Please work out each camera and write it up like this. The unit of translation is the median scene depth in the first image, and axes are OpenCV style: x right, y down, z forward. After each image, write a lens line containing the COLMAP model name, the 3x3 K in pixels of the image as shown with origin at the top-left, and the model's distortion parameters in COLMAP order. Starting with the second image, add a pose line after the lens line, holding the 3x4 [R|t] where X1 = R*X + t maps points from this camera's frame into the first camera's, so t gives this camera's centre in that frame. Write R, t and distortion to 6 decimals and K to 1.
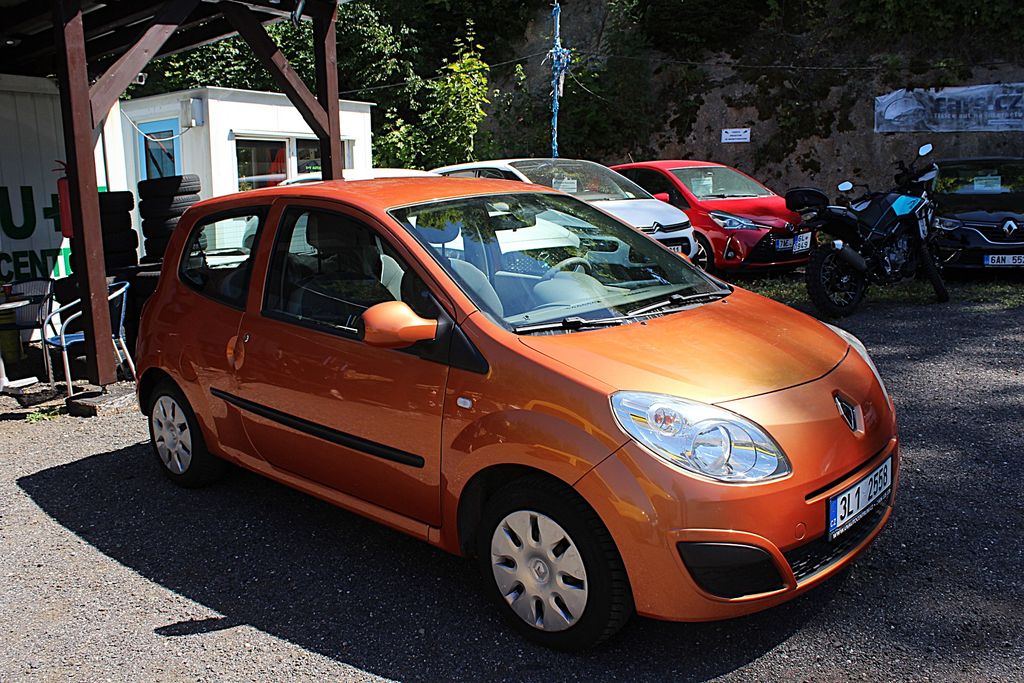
lens RADIAL K [[901.7, 0, 514.4], [0, 901.7, 346.6], [0, 0, 1]] dist [-0.148081, 0.132780]
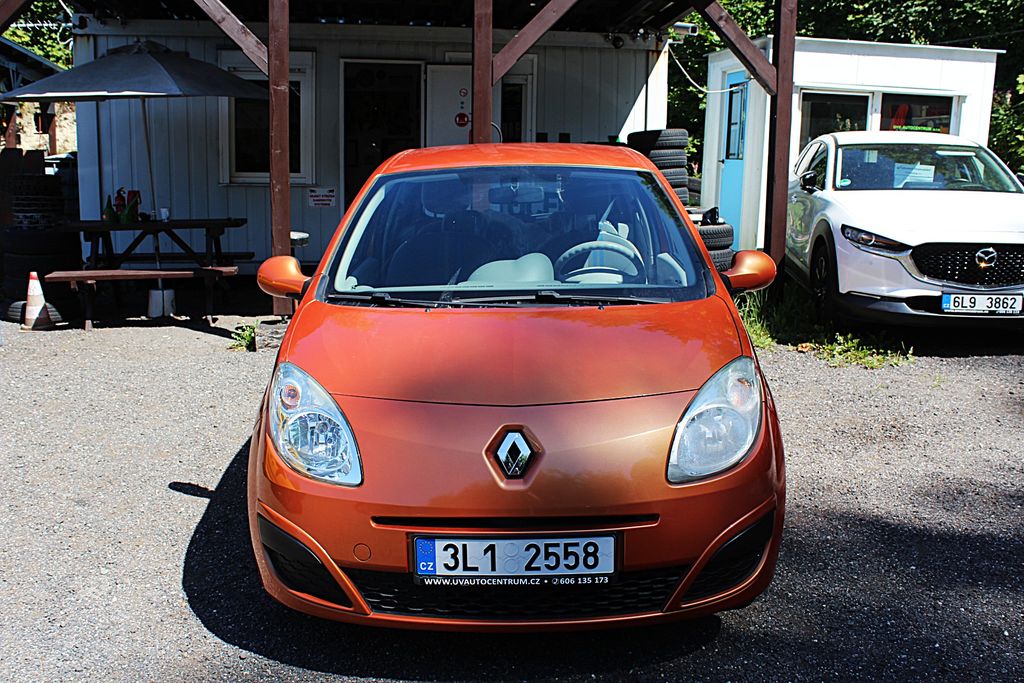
lens RADIAL K [[990.1, 0, 511.1], [0, 990.1, 344.1], [0, 0, 1]] dist [-0.078064, 0.000000]
pose [[0.665519, 0.181470, -0.723984, 0.275905], [-0.159989, 0.982131, 0.099106, -0.030987], [0.729032, 0.049873, 0.682661, 0.101843]]
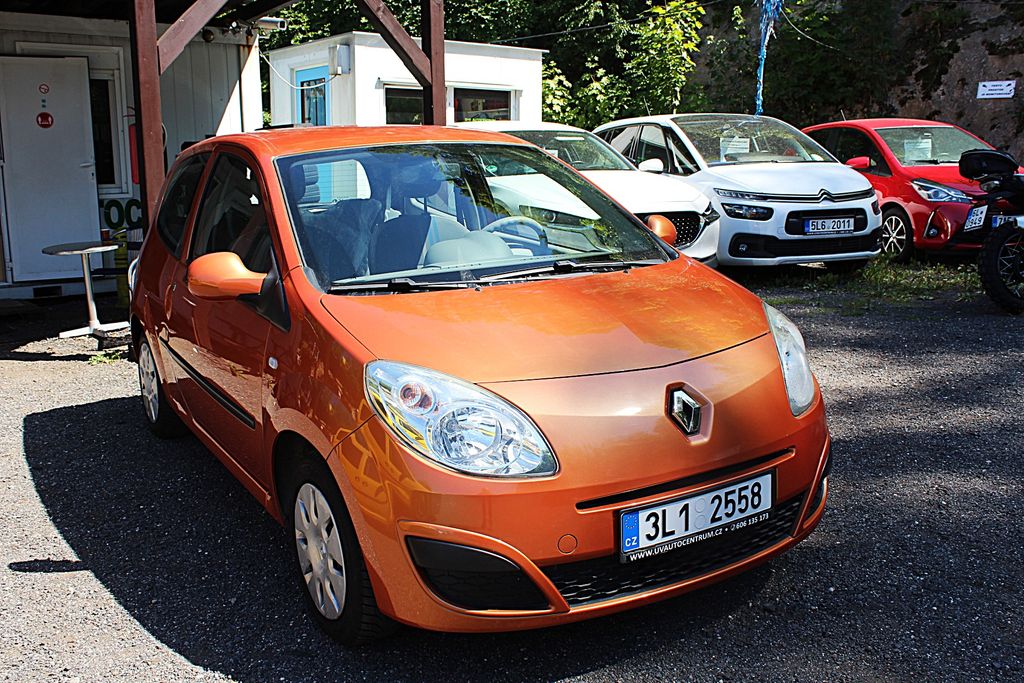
lens RADIAL K [[990.1, 0, 510.2], [0, 990.1, 343.4], [0, 0, 1]] dist [-0.078064, 0.000000]
pose [[0.958467, 0.070228, -0.276421, 0.127446], [-0.064745, 0.997483, 0.028923, -0.000897], [0.277757, -0.009825, 0.960601, 0.022877]]
